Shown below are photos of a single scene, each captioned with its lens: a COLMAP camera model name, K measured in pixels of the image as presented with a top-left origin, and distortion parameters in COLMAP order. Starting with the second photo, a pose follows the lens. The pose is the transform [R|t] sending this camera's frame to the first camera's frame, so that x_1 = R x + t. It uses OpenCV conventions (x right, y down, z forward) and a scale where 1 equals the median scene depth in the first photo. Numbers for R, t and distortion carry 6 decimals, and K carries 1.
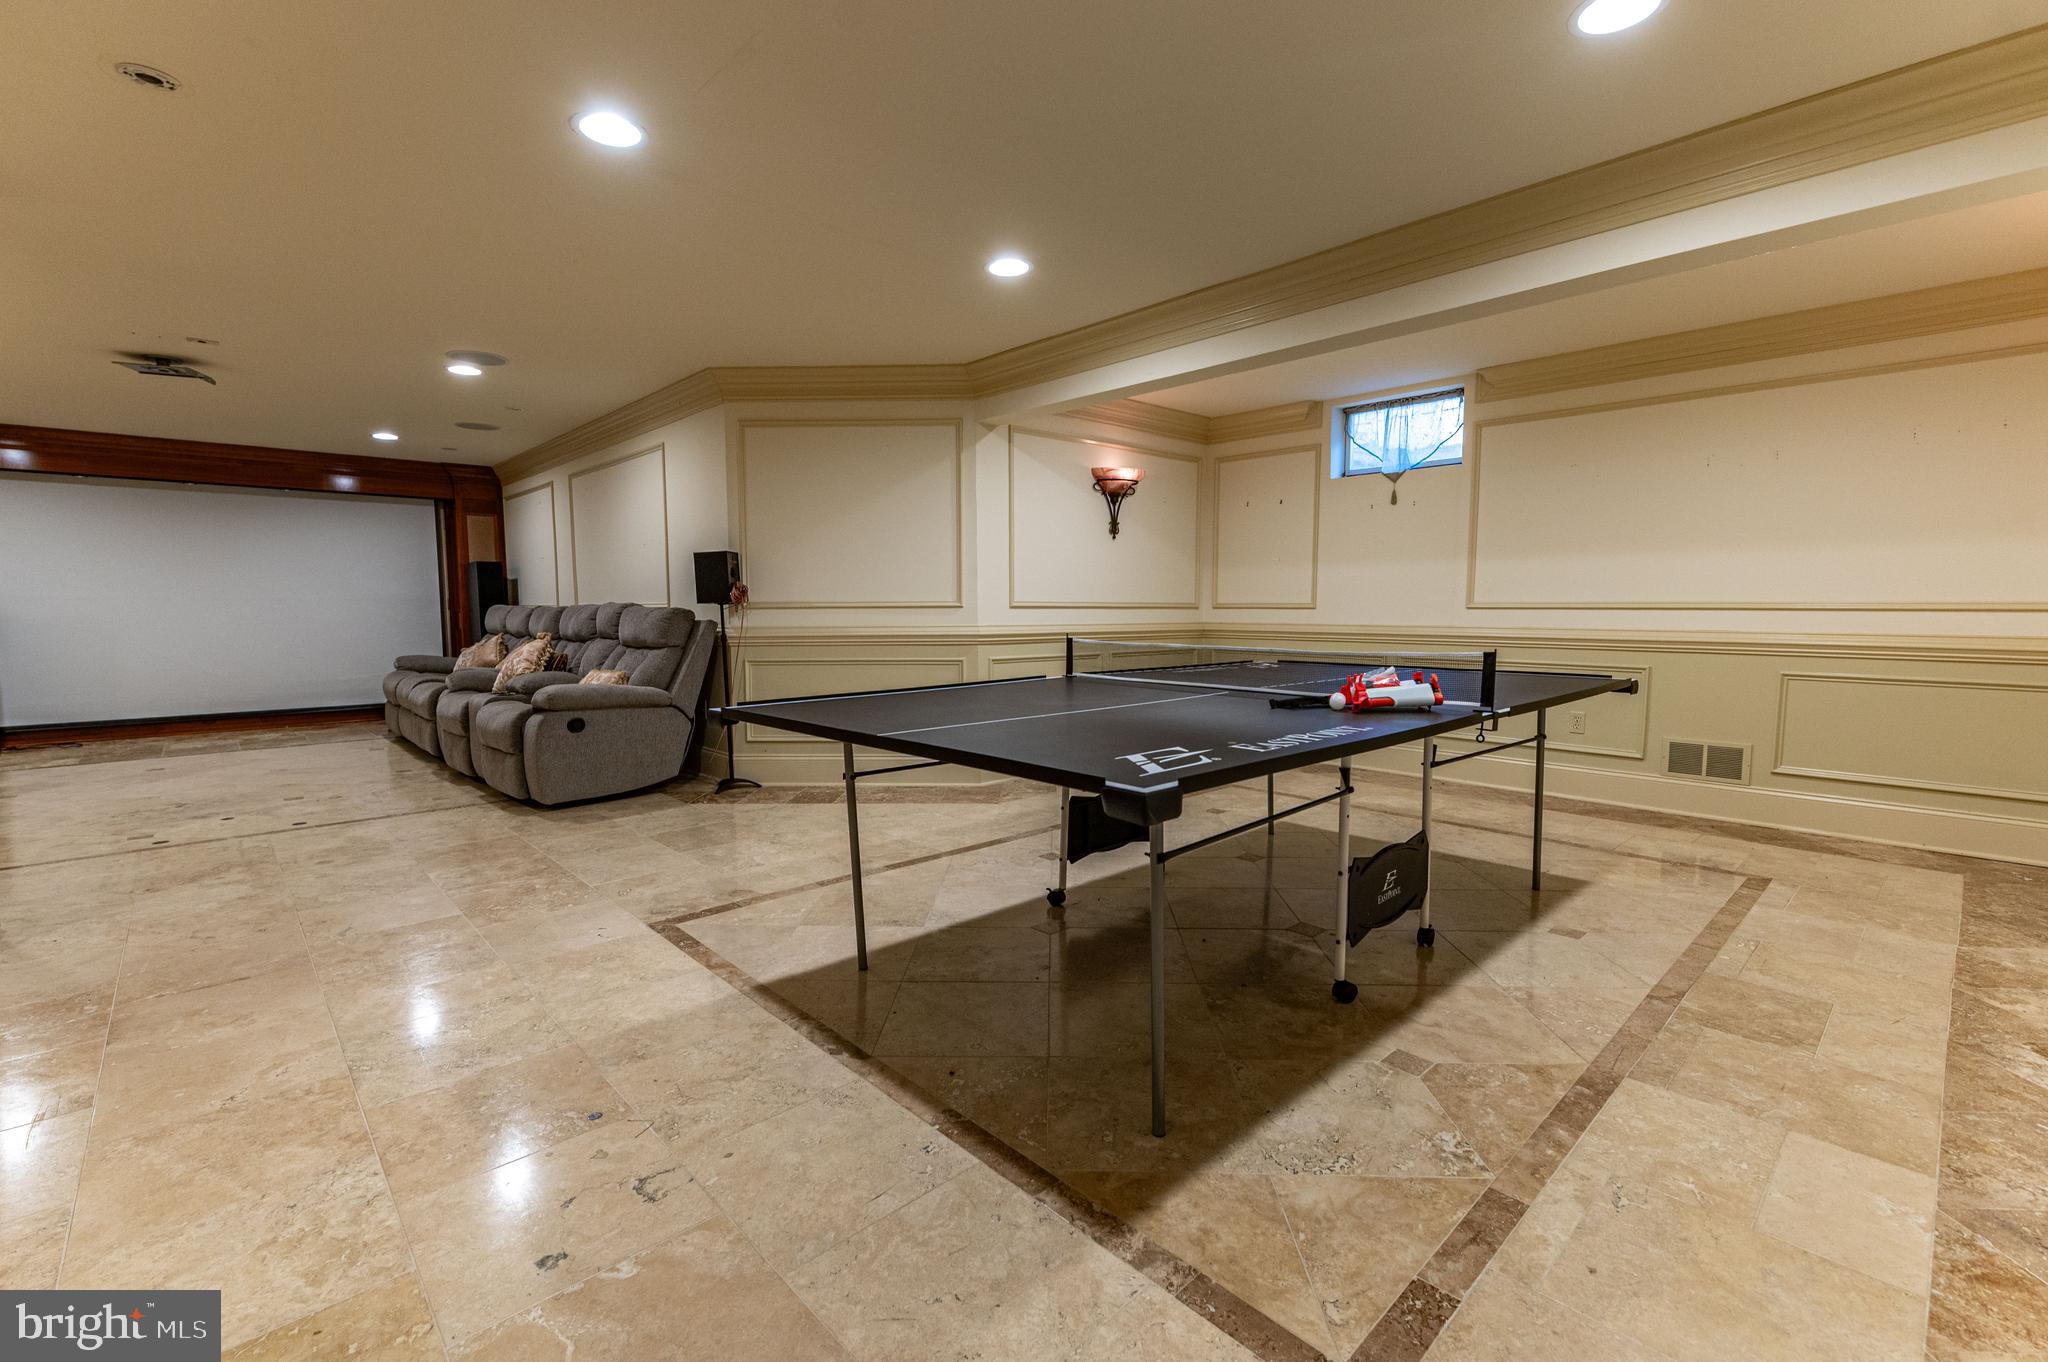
lens RADIAL K [[887.4, 0, 1036.9], [0, 887.4, 681.3], [0, 0, 1]] dist [-0.003755, 0.004908]
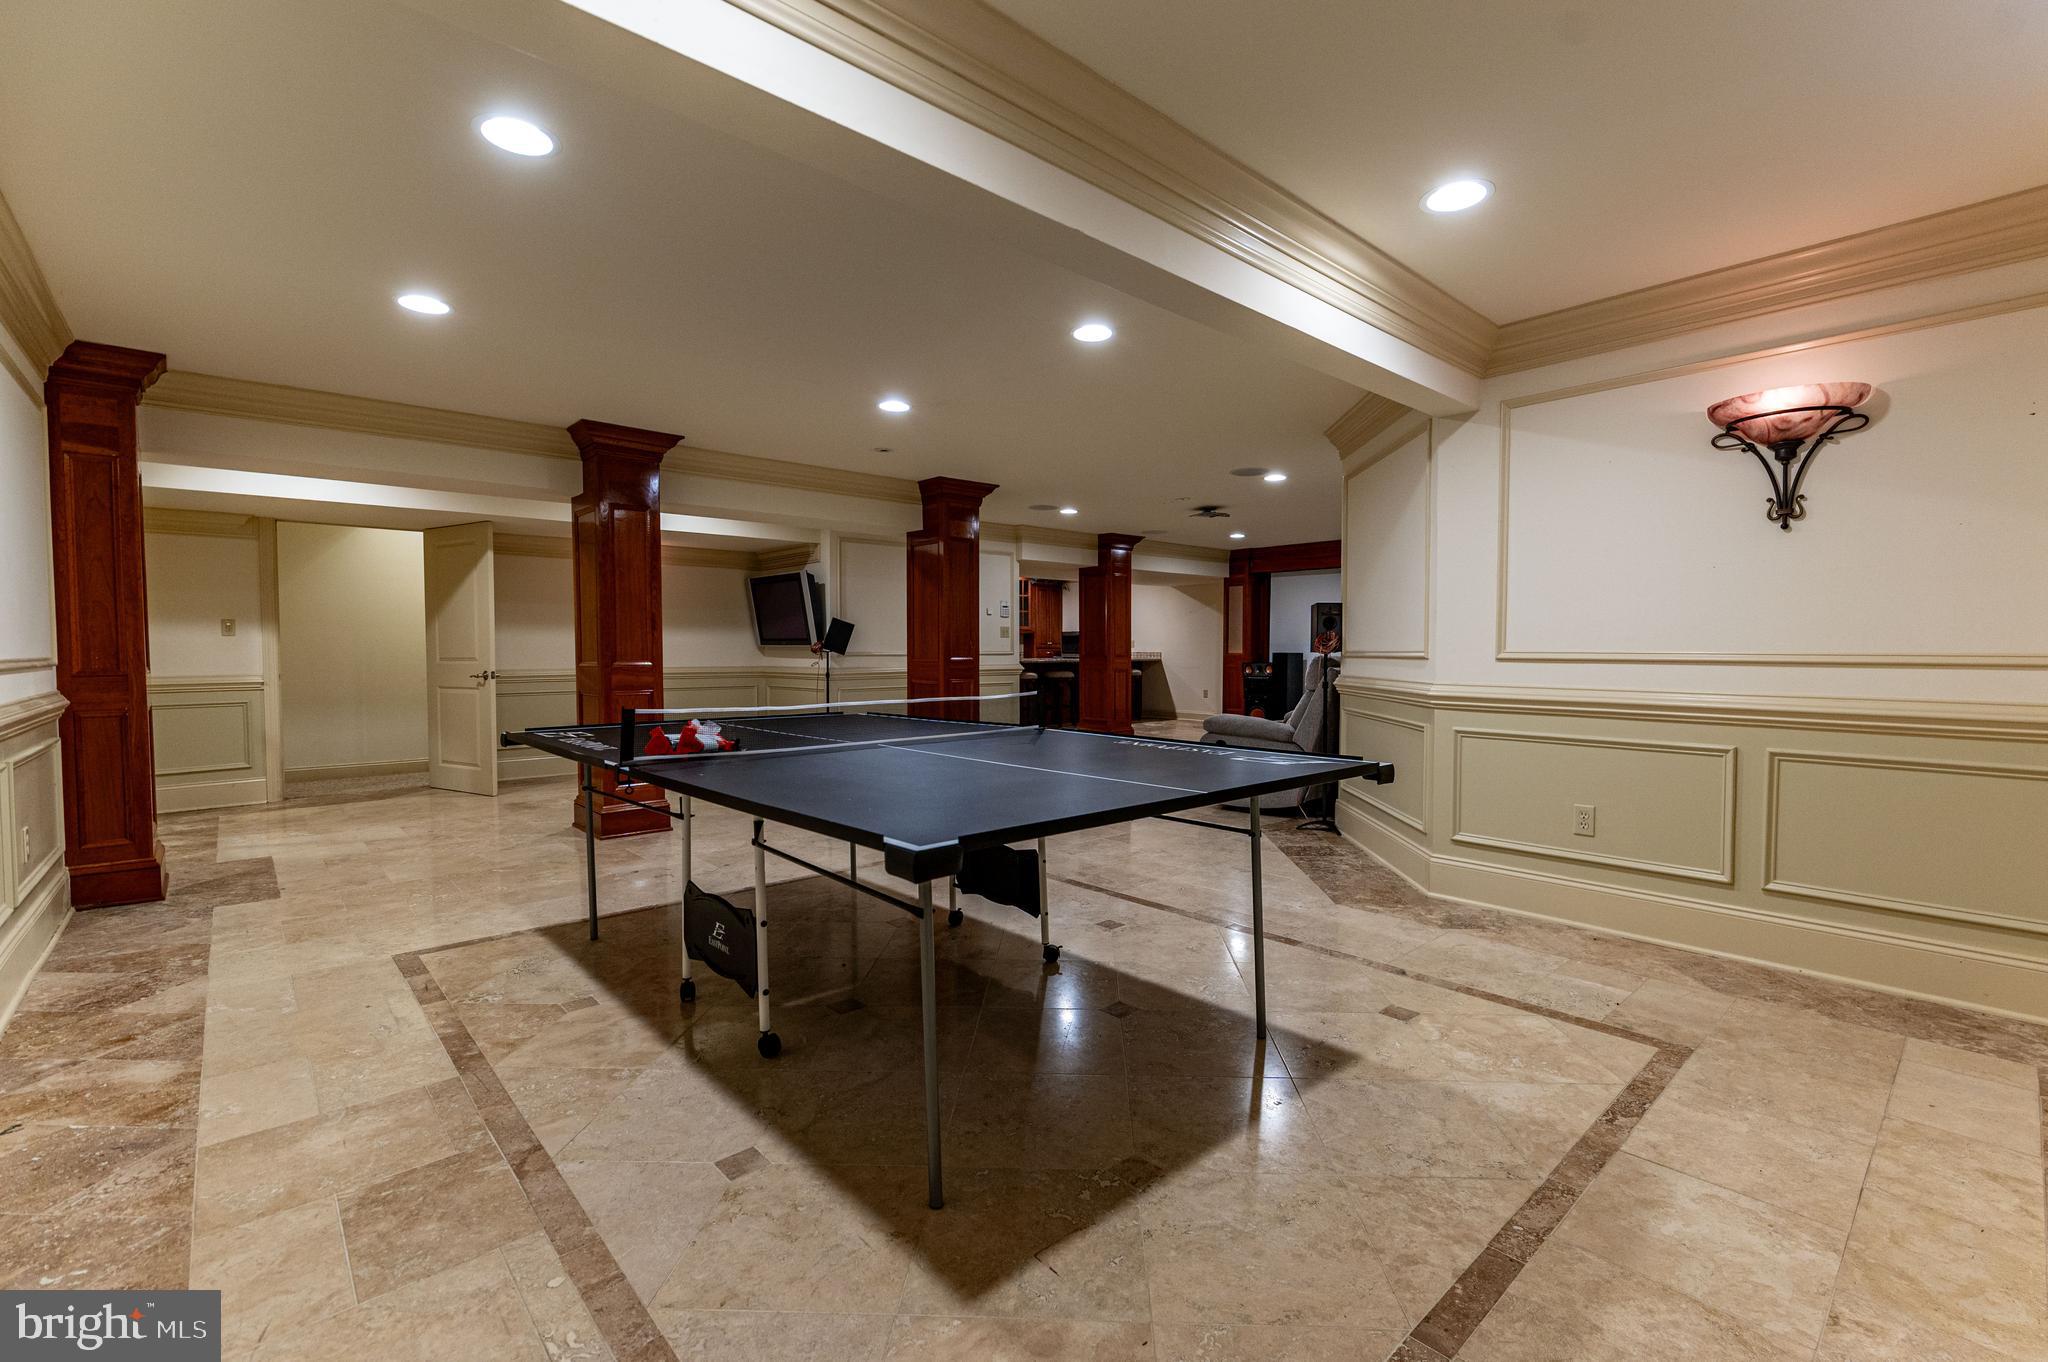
lens RADIAL K [[887.4, 0, 1036.9], [0, 887.4, 681.3], [0, 0, 1]] dist [-0.003755, 0.004908]
pose [[-0.016575, 0.040068, -0.999059, 1.607322], [-0.084128, 0.995598, 0.041325, -0.155585], [0.996317, 0.084734, -0.013132, 1.552192]]
